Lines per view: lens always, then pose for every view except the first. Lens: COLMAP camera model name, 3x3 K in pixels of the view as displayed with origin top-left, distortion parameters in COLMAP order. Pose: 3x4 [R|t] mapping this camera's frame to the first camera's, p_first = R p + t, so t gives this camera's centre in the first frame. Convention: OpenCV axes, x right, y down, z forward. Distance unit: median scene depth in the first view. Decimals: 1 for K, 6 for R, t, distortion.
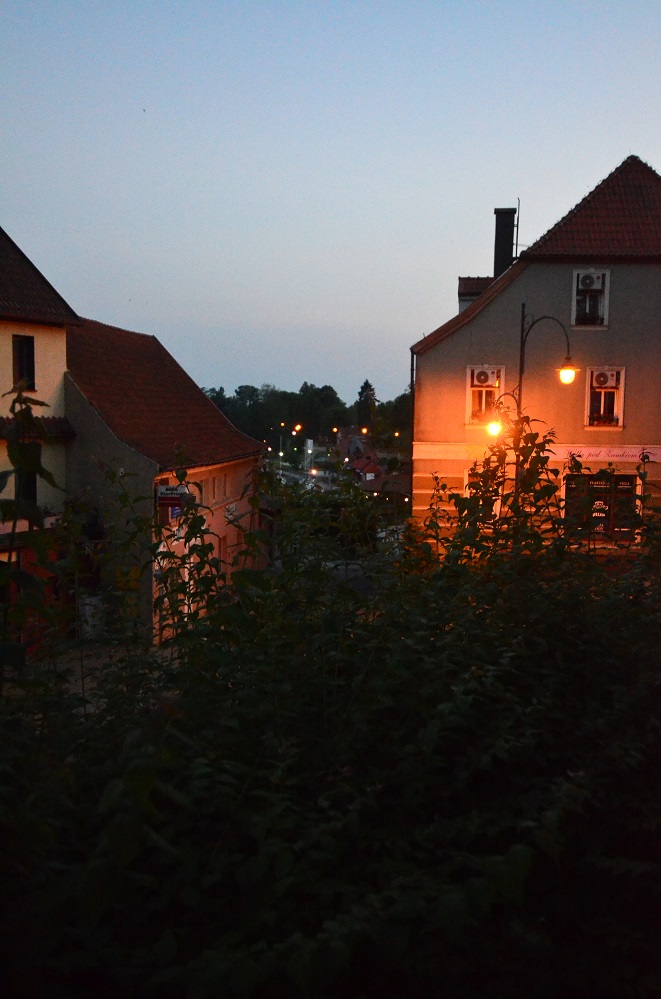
lens RADIAL K [[946.9, 0, 330.5], [0, 946.9, 499.5], [0, 0, 1]] dist [0.058018, -0.002156]
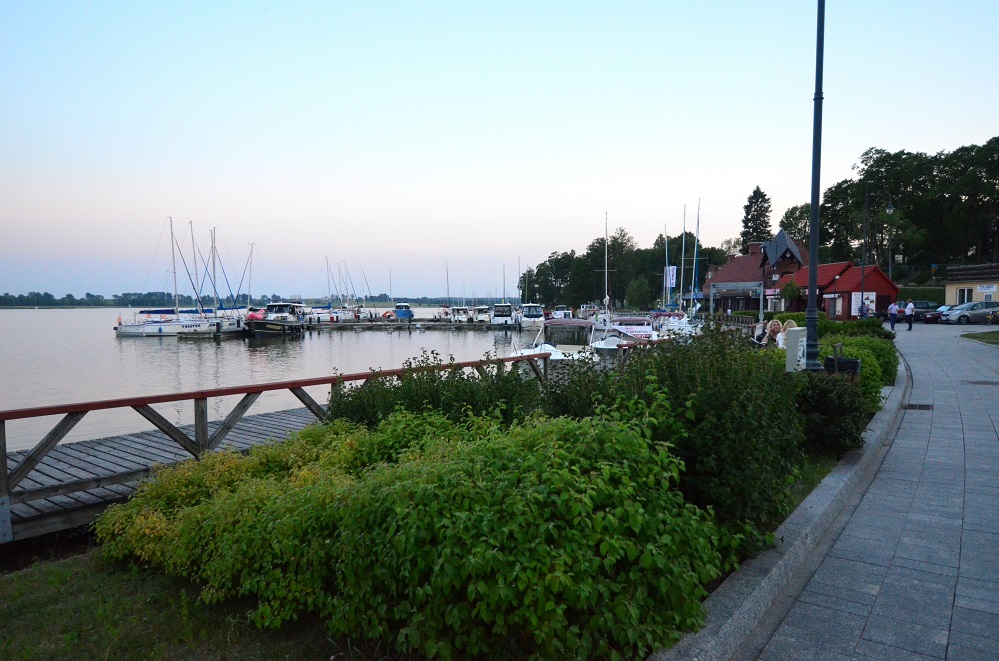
lens RADIAL K [[613.1, 0, 499.5], [0, 613.1, 330.5], [0, 0, 1]] dist [0.082137, 0.000209]
pose [[0.961300, -0.005632, -0.275447, -0.012300], [-0.008469, 0.998714, -0.049979, -0.000388], [0.275375, 0.050378, 0.960016, 0.393575]]
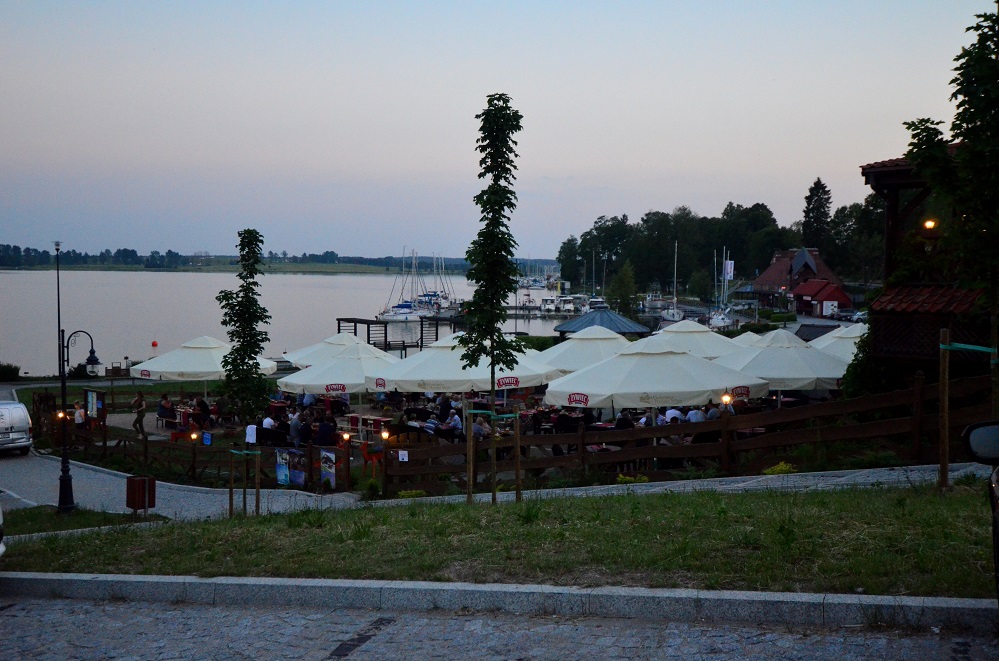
lens RADIAL K [[946.9, 0, 499.5], [0, 946.9, 330.5], [0, 0, 1]] dist [0.058018, -0.002156]
pose [[0.963216, 0.014541, -0.268335, 0.002013], [-0.022284, 0.999418, -0.025834, 0.005232], [0.267803, 0.030863, 0.962979, 0.204778]]
